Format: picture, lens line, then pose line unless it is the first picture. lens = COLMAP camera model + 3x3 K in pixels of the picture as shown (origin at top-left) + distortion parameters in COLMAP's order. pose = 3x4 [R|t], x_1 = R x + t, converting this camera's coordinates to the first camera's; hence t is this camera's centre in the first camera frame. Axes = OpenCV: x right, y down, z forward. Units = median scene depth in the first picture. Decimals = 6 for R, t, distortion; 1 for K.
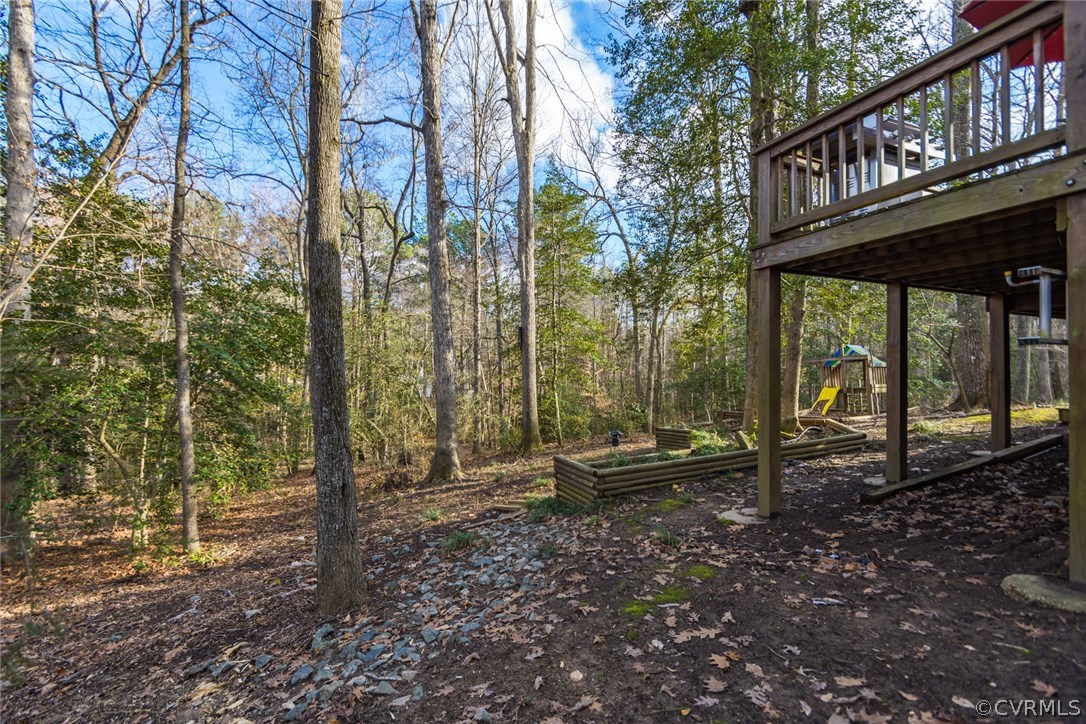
lens RADIAL K [[468.5, 0, 531.0], [0, 468.5, 373.5], [0, 0, 1]] dist [-0.000351, 0.000047]
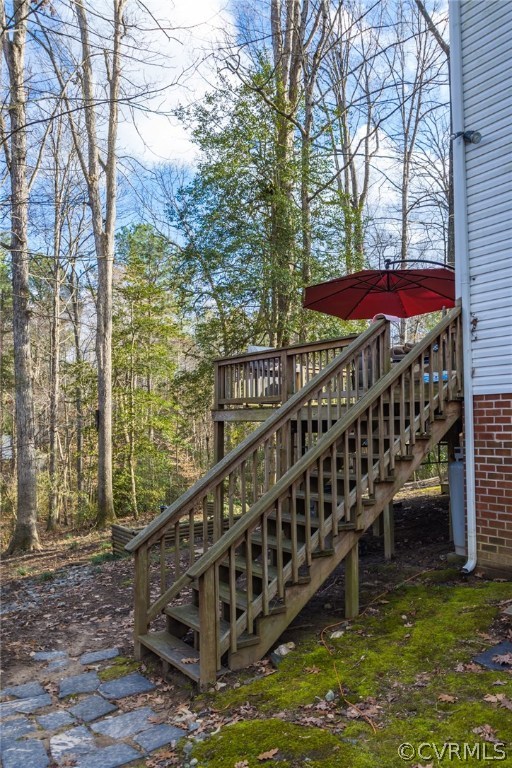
lens RADIAL K [[580.3, 0, 257.5], [0, 580.3, 398.4], [0, 0, 1]] dist [-0.008109, -0.000416]
pose [[0.973748, 0.013632, 0.227218, 0.033619], [-0.001439, 0.998554, -0.053742, -0.054596], [-0.227622, 0.052004, 0.972360, -0.398960]]
